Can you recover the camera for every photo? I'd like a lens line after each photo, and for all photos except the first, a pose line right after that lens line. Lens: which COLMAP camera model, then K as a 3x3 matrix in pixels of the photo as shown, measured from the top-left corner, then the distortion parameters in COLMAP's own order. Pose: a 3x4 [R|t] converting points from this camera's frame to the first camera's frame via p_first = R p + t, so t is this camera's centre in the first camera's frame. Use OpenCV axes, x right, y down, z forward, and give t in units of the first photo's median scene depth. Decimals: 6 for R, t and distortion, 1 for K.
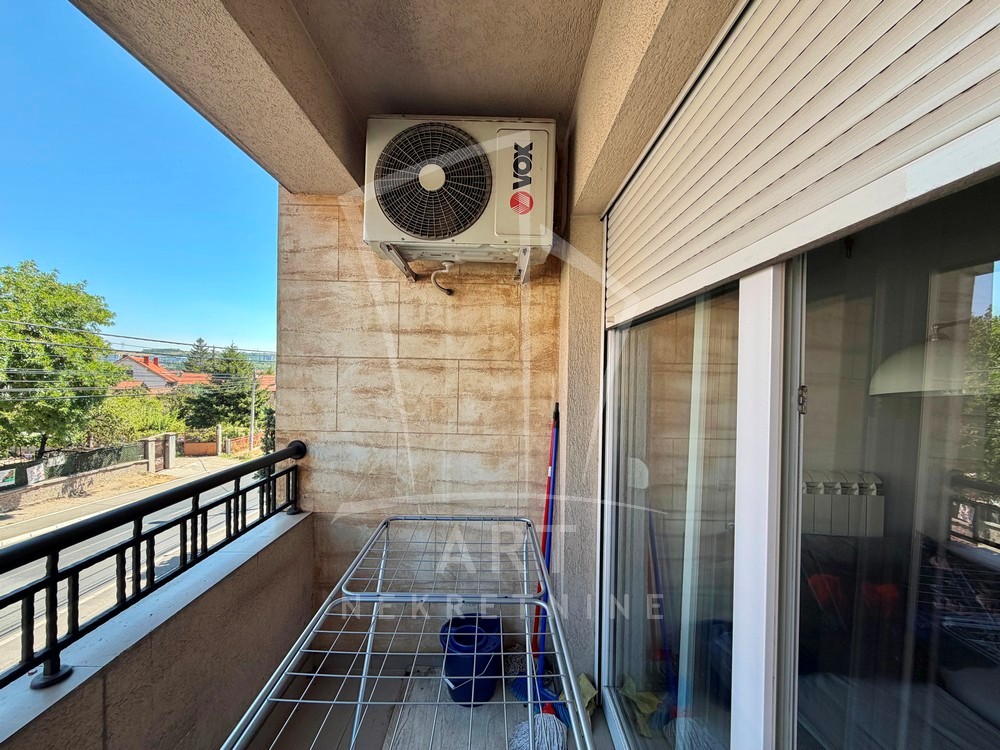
lens RADIAL K [[398.6, 0, 495.8], [0, 398.6, 376.9], [0, 0, 1]] dist [-0.000049, 0.000140]
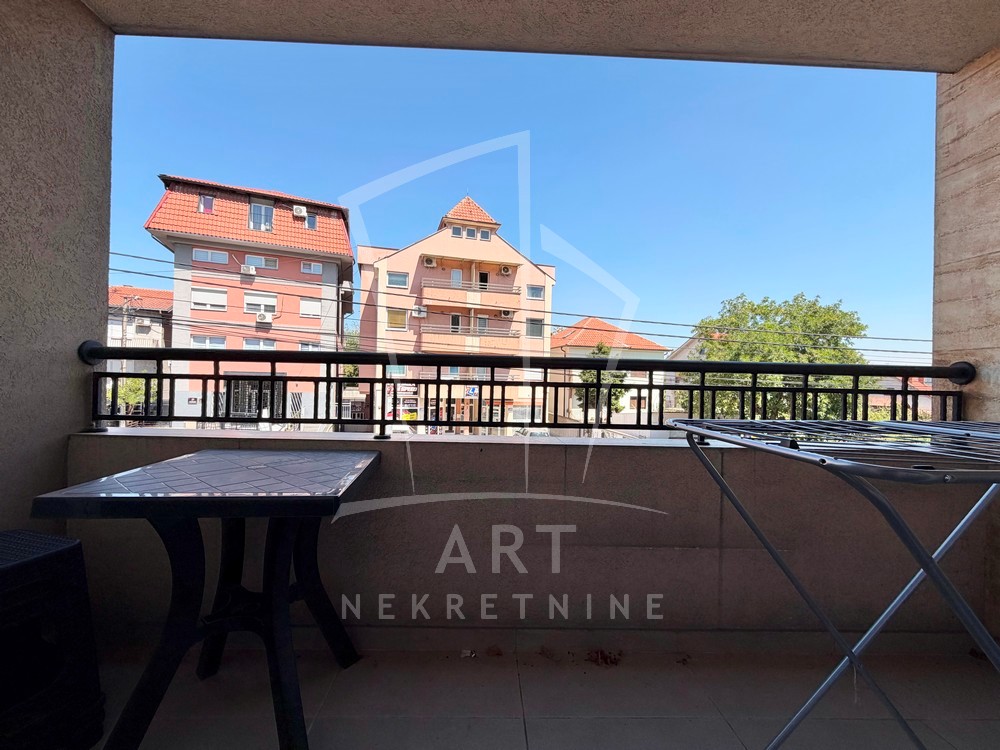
lens RADIAL K [[398.6, 0, 495.8], [0, 398.6, 376.9], [0, 0, 1]] dist [-0.000049, 0.000140]
pose [[0.045284, -0.018348, -0.998806, 0.284814], [-0.031240, 0.999316, -0.019774, 0.237646], [0.998486, 0.032099, 0.044680, -0.004456]]
